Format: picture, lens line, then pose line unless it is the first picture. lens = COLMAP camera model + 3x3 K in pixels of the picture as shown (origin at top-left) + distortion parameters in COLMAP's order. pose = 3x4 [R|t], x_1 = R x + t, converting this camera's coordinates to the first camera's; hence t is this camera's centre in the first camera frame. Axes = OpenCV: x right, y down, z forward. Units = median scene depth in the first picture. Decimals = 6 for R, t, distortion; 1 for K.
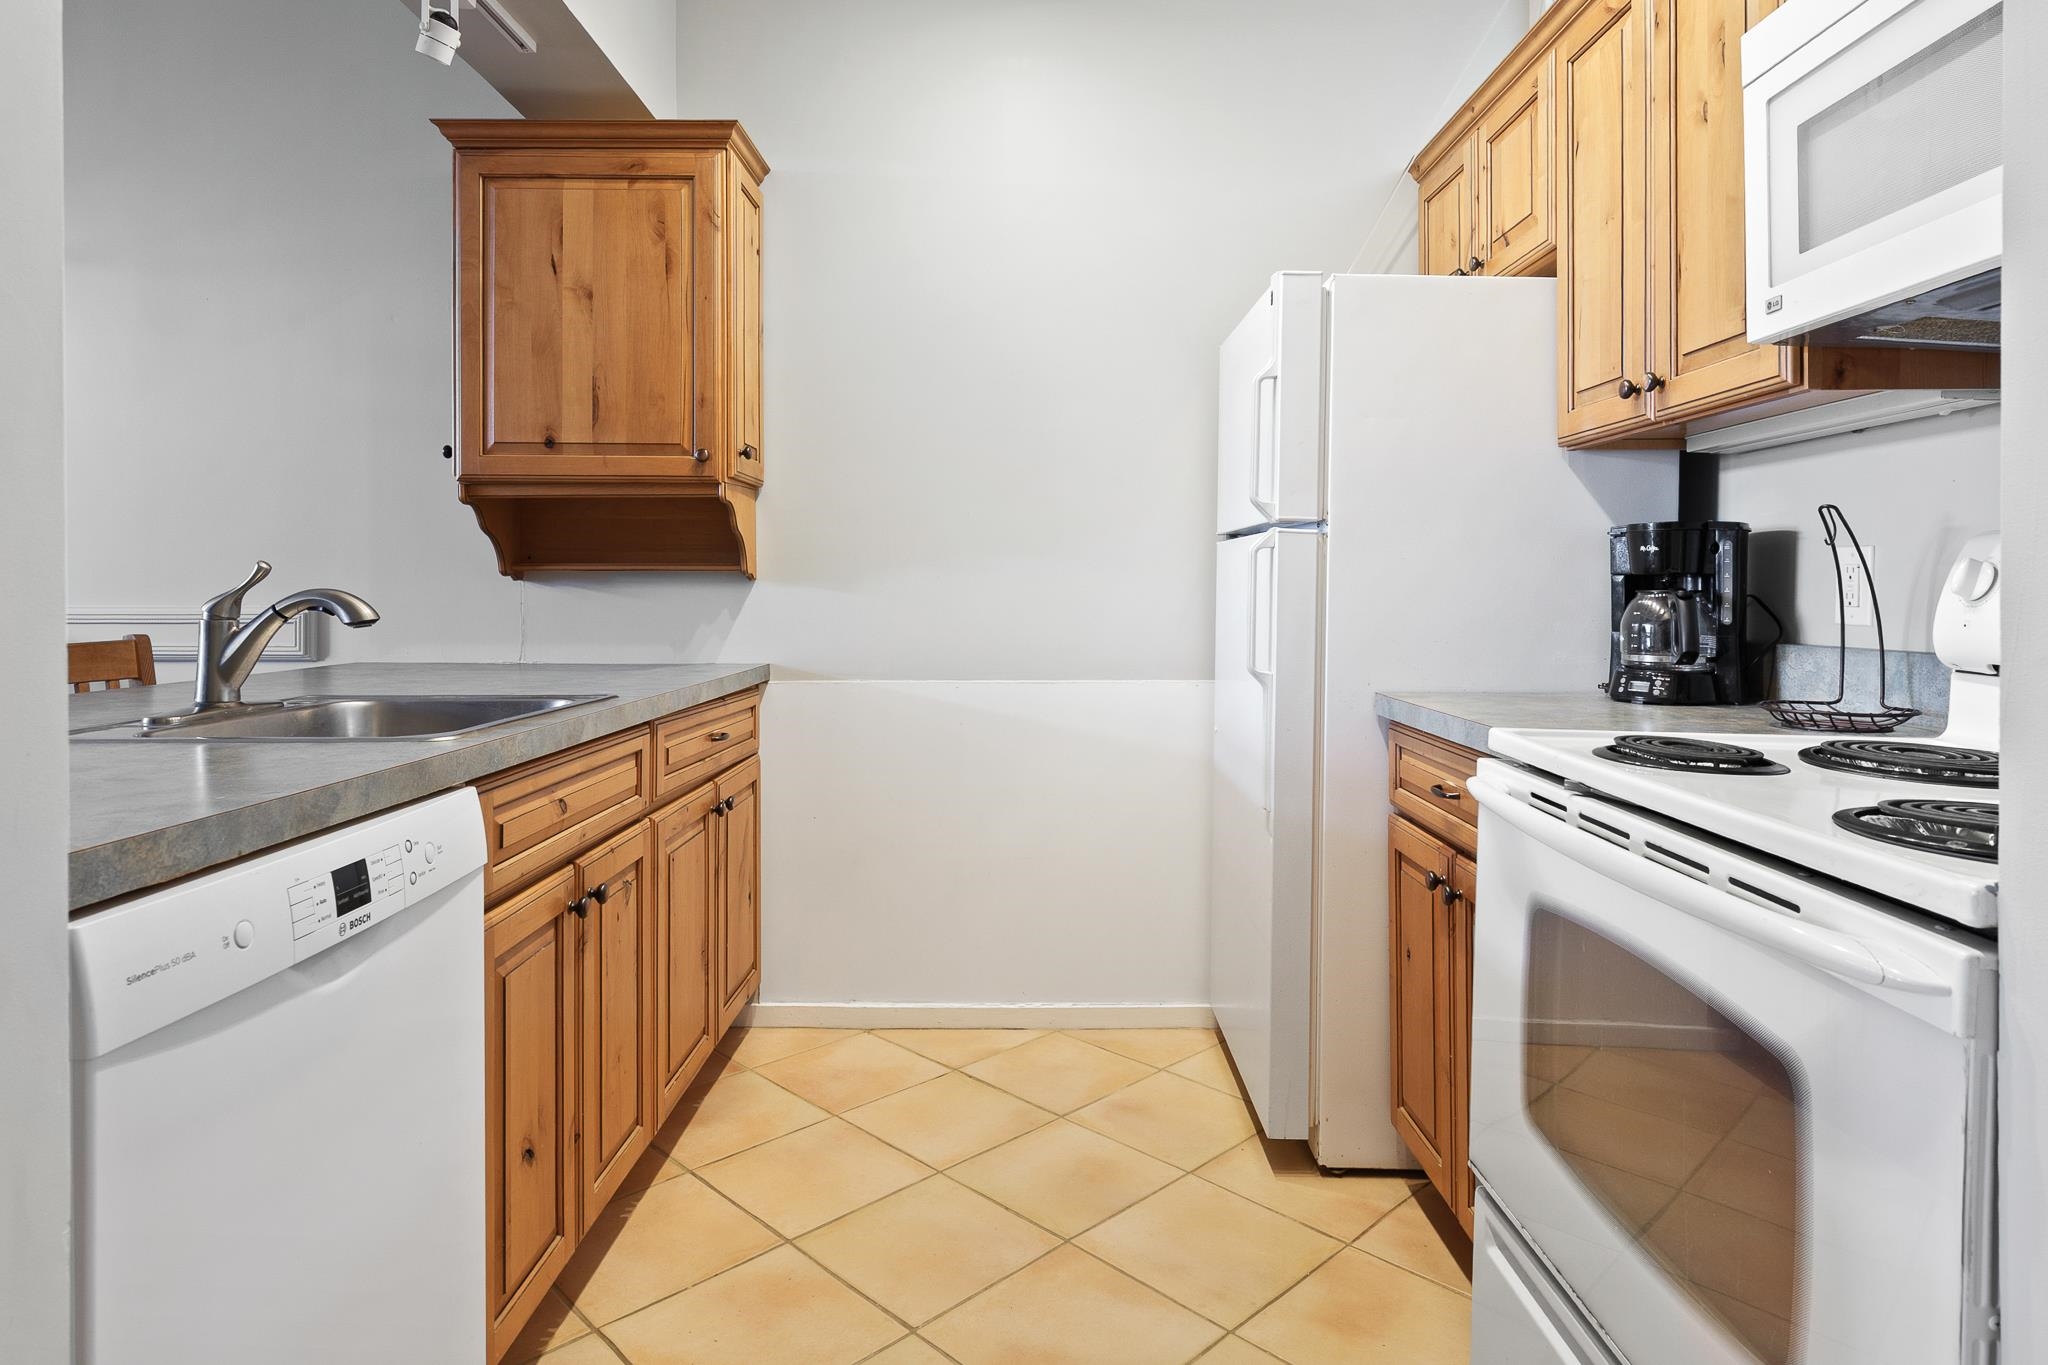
lens RADIAL K [[1173.6, 0, 1028.6], [0, 1173.6, 598.7], [0, 0, 1]] dist [-0.001680, -0.000591]
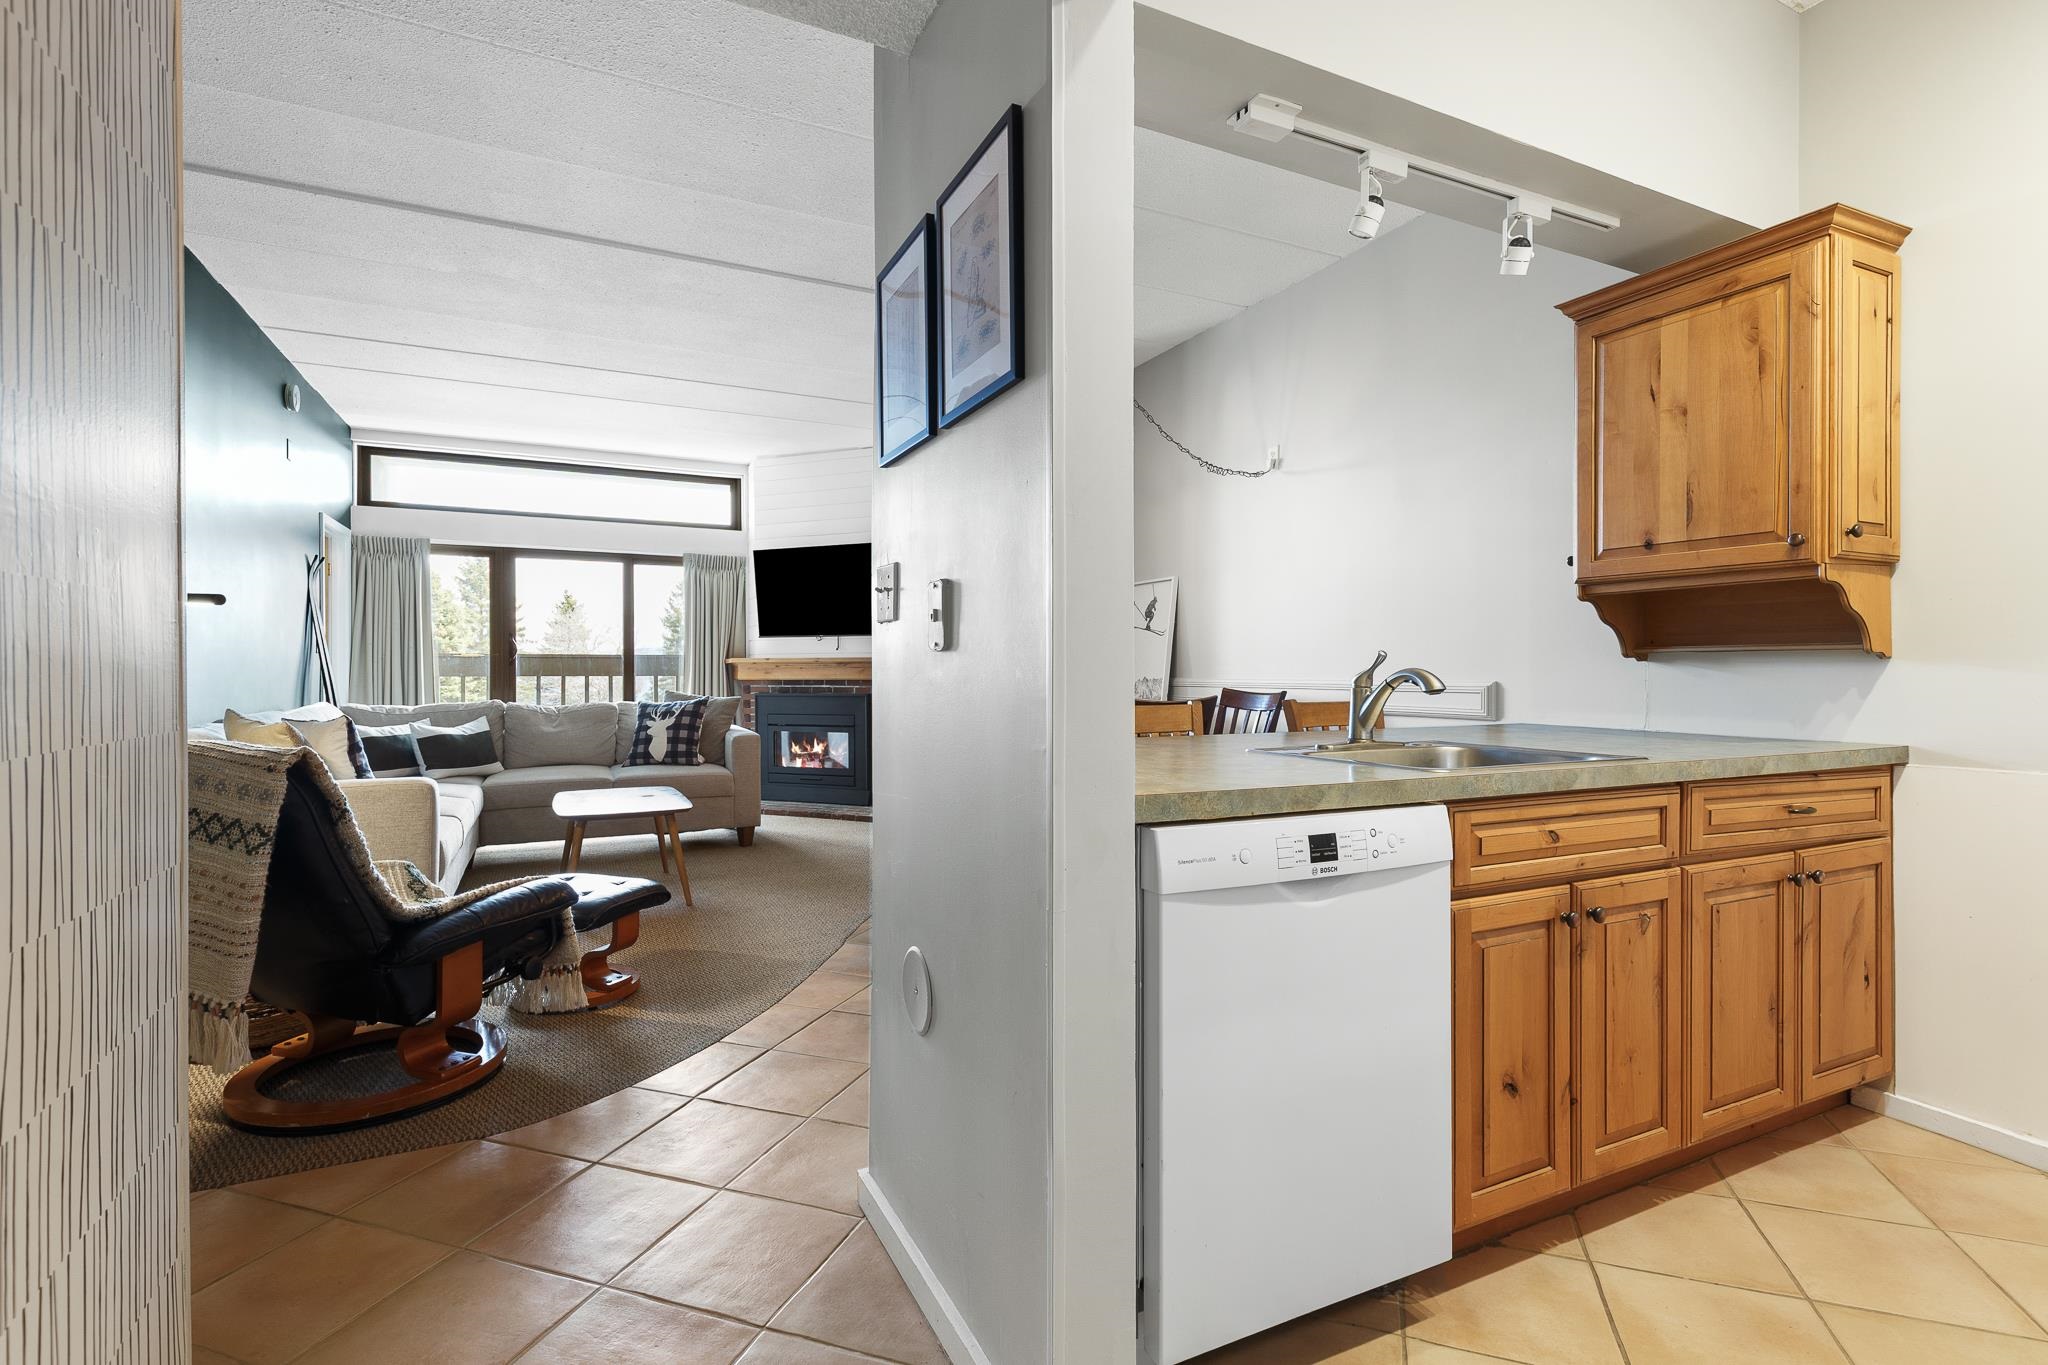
lens RADIAL K [[957.4, 0, 1030.0], [0, 957.4, 672.7], [0, 0, 1]] dist [0.001759, -0.000333]
pose [[0.437701, 0.001348, -0.899119, 0.224267], [-0.005569, 0.999984, -0.001211, 0.001312], [0.899103, 0.005537, 0.437702, 0.017856]]
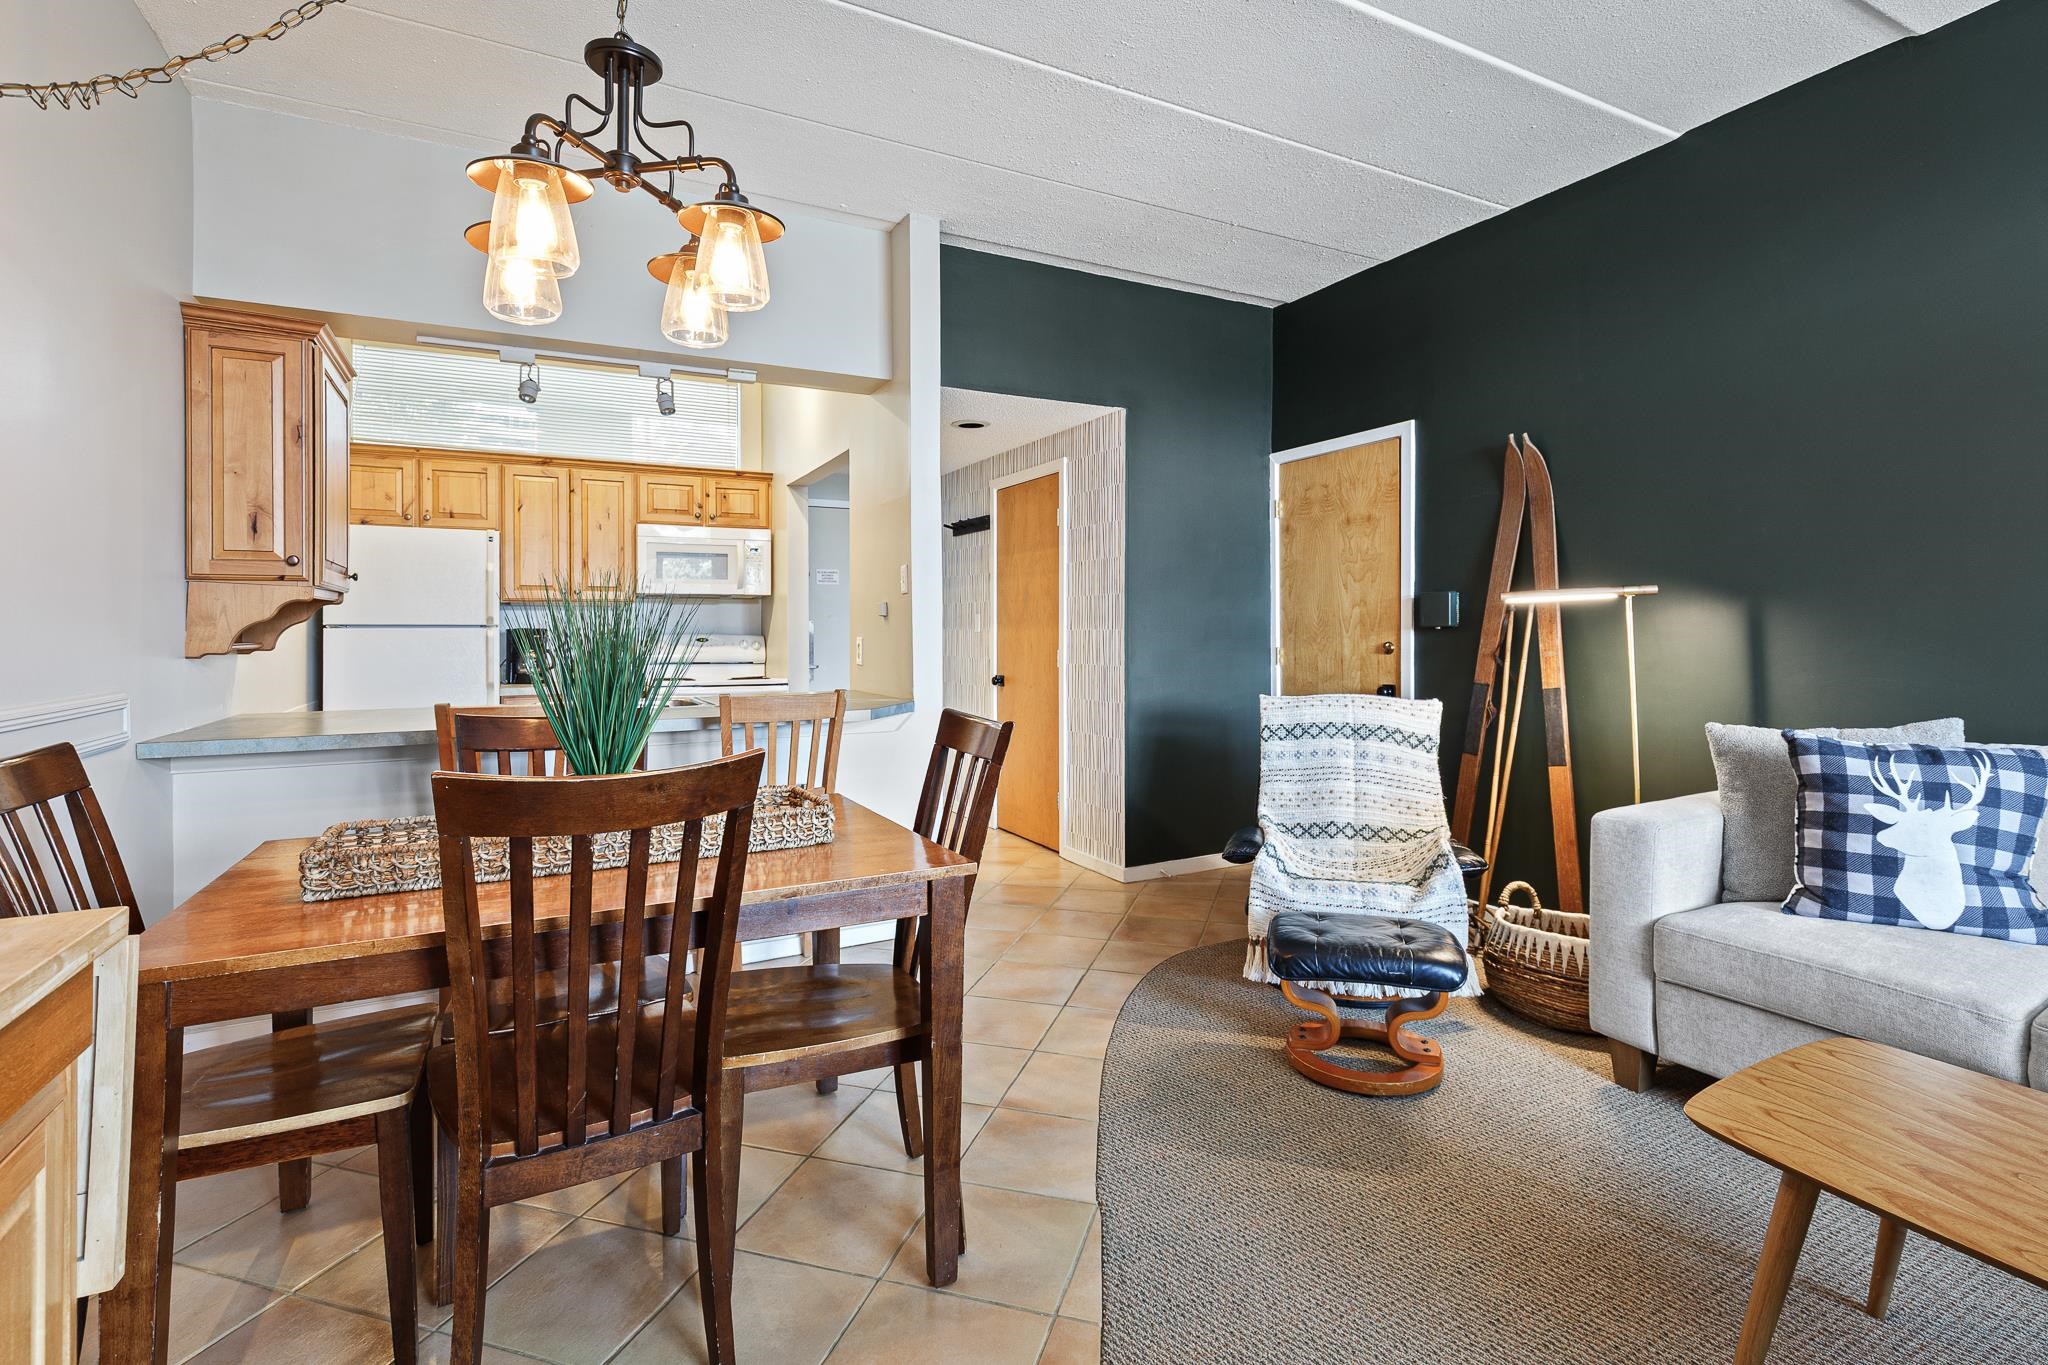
lens RADIAL K [[955.9, 0, 1021.6], [0, 955.9, 630.0], [0, 0, 1]] dist [0.003299, -0.000028]
pose [[-0.464387, 0.001894, 0.885630, -2.222233], [0.012622, 0.999910, 0.004480, -0.050053], [-0.885542, 0.013259, -0.464369, 0.944804]]
